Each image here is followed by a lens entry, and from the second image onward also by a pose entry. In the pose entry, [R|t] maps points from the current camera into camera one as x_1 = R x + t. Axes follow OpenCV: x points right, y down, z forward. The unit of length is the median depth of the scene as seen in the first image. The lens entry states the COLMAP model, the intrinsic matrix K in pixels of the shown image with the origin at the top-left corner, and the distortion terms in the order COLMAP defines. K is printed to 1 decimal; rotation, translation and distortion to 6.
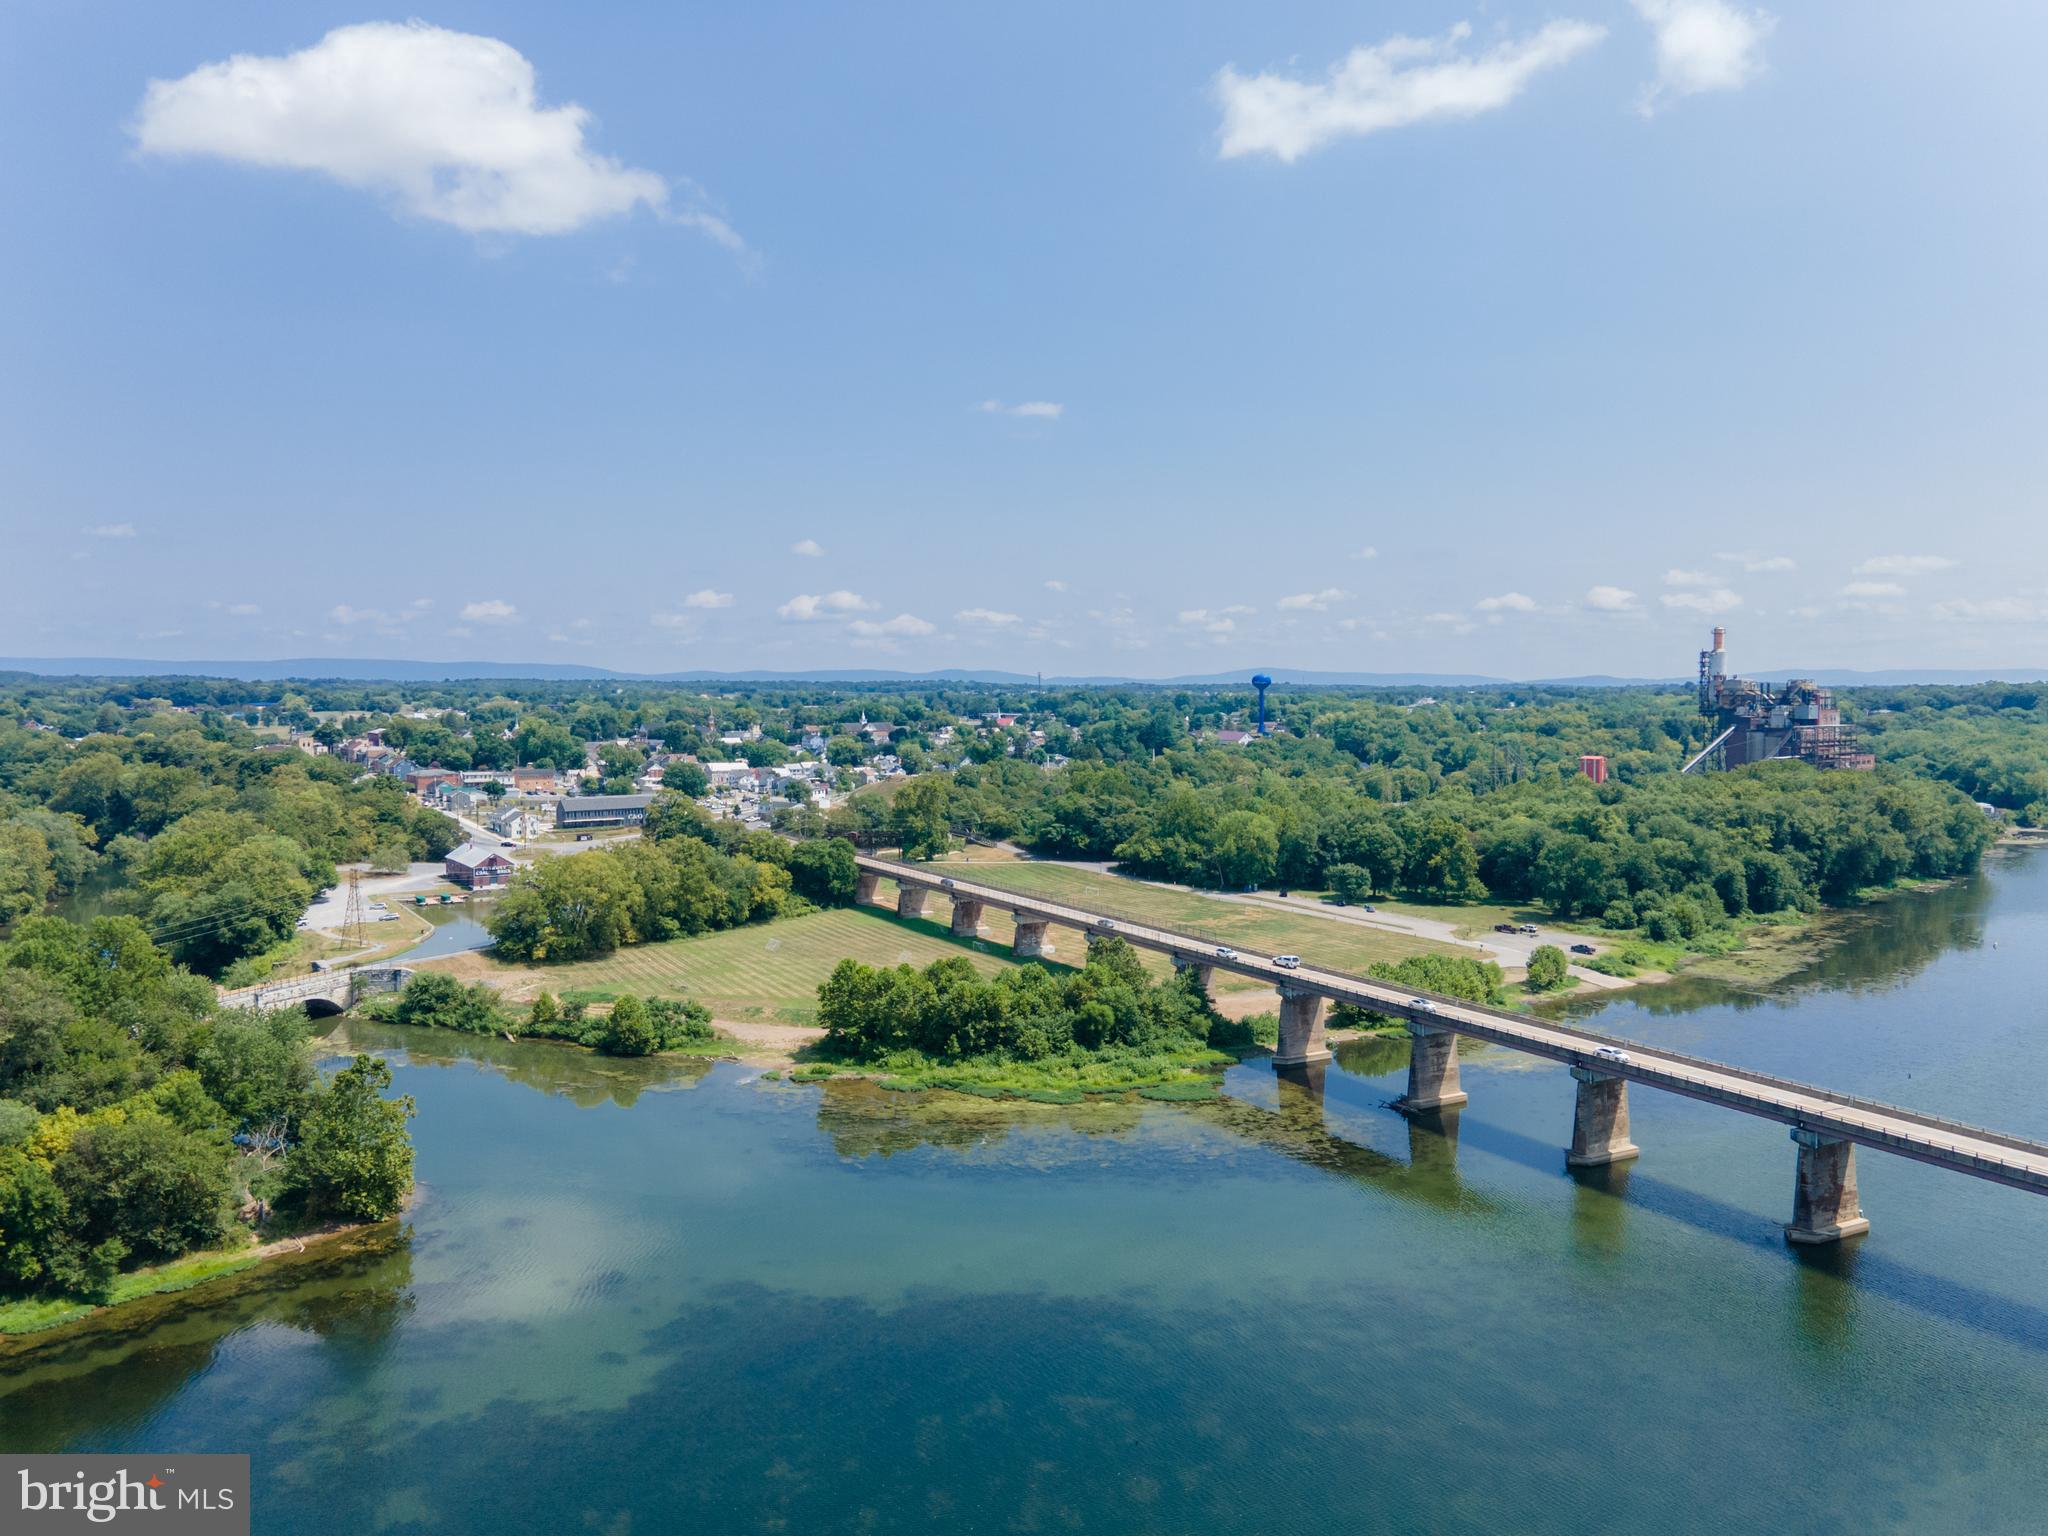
lens RADIAL K [[1457.0, 0, 985.8], [0, 1457.0, 741.3], [0, 0, 1]] dist [0.052750, 0.070029]
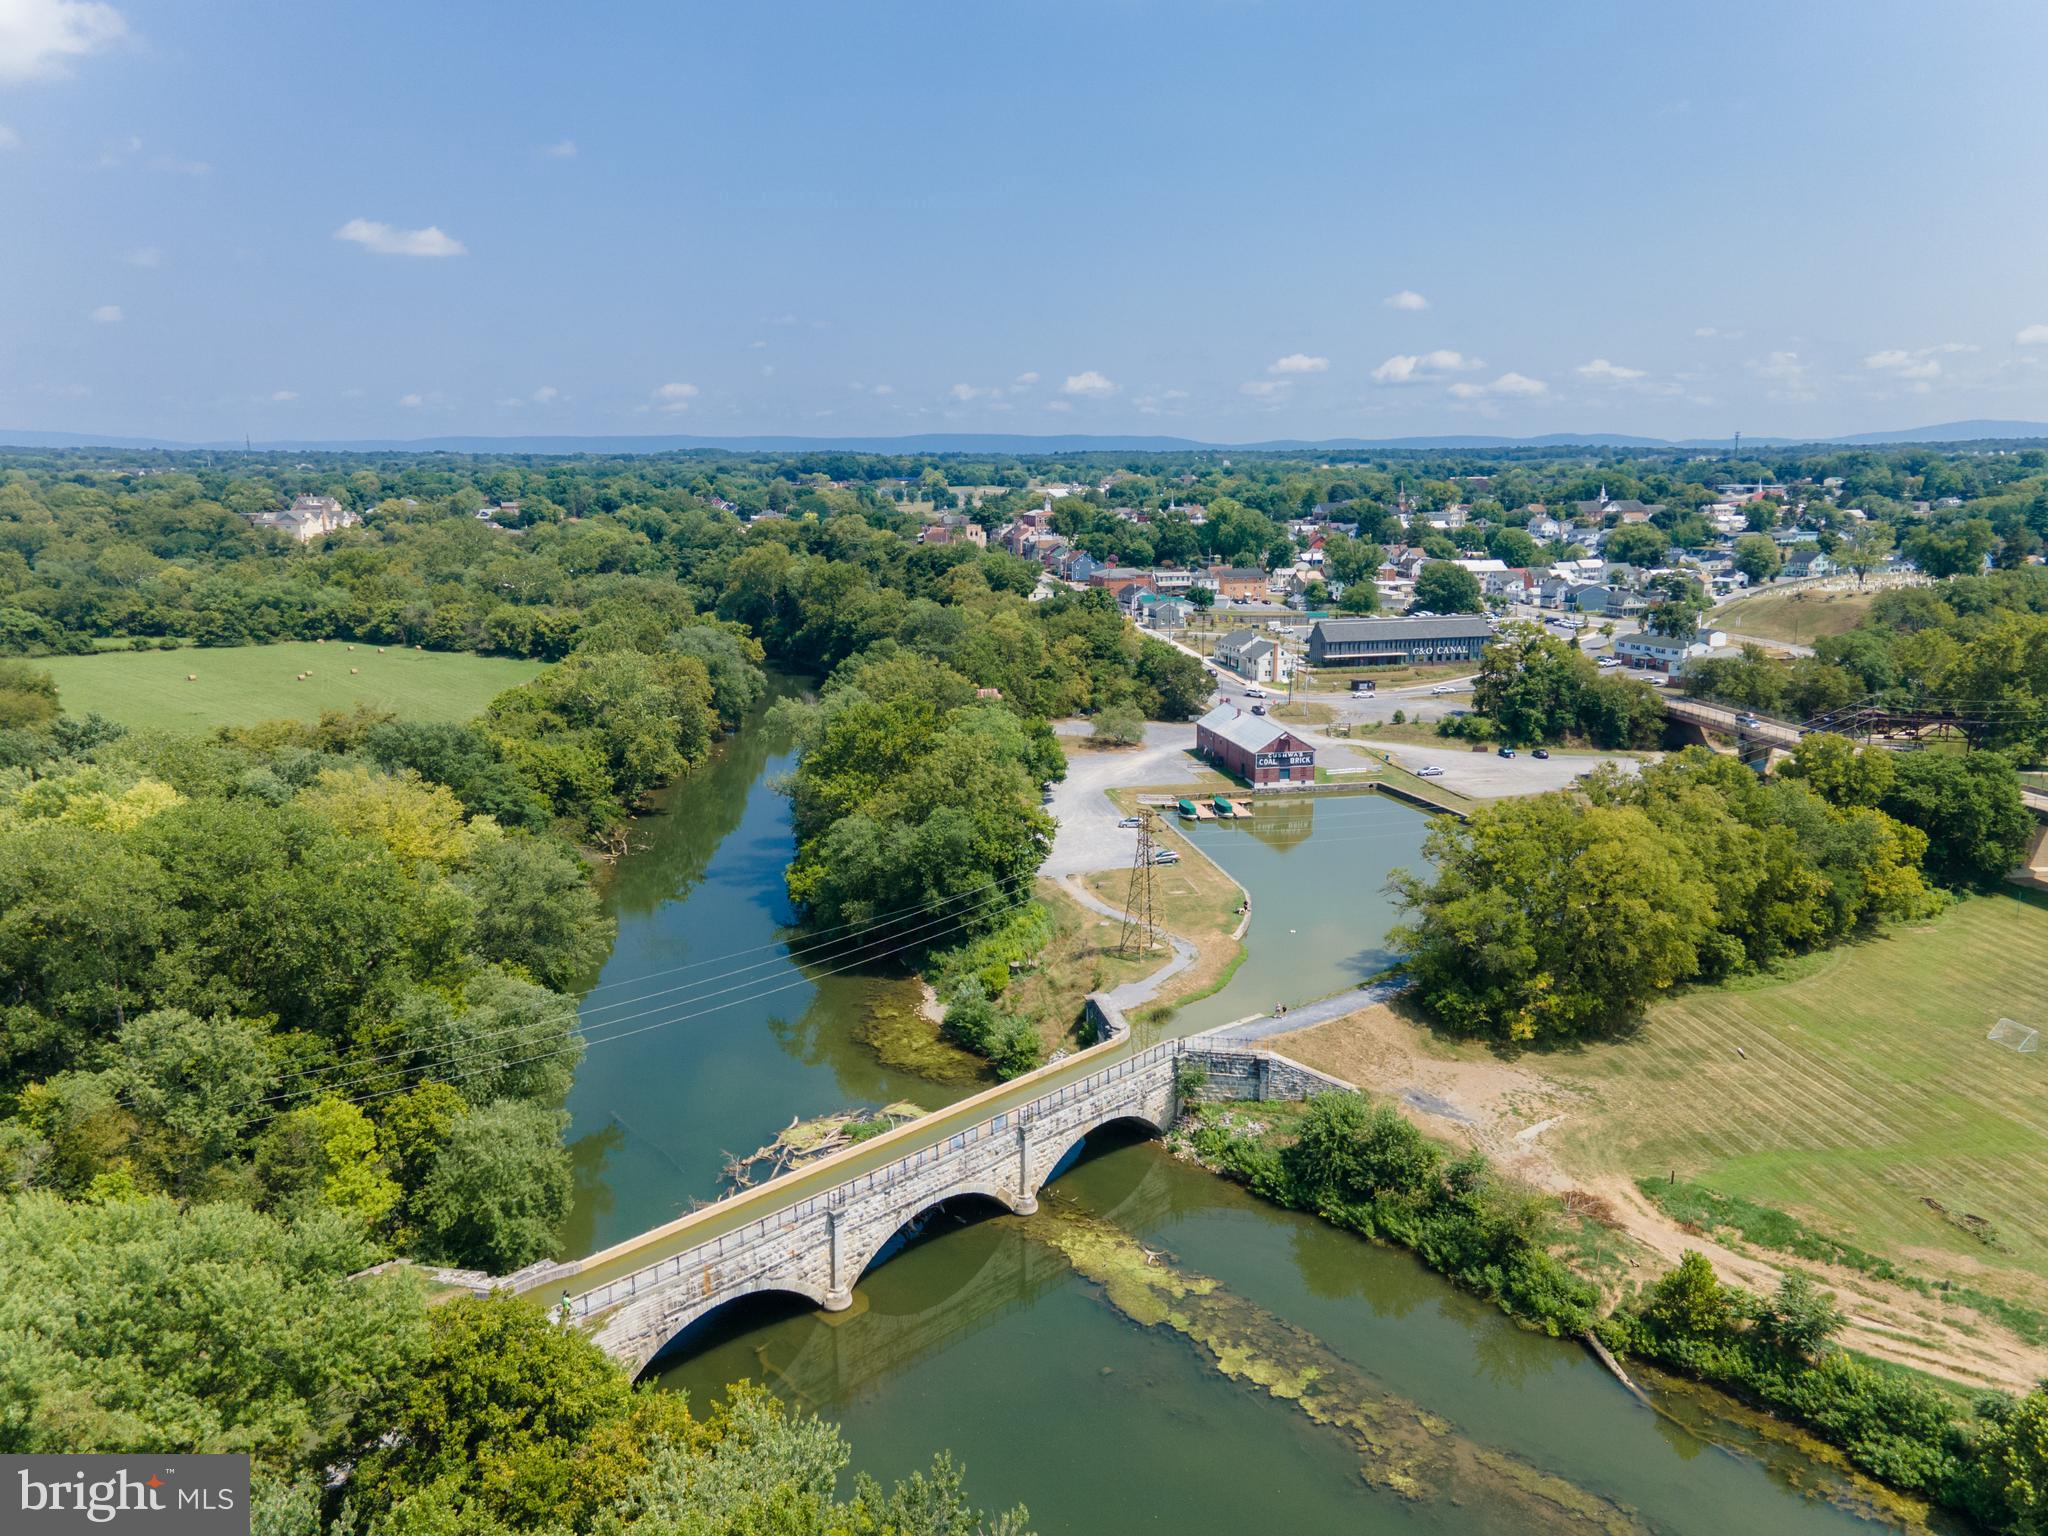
lens RADIAL K [[1425.5, 0, 990.3], [0, 1425.5, 763.6], [0, 0, 1]] dist [0.055413, -0.001061]
pose [[0.925392, 0.072211, -0.372070, -0.167450], [-0.006890, 0.984725, 0.173980, -0.011355], [0.378950, -0.158436, 0.911754, 0.295710]]
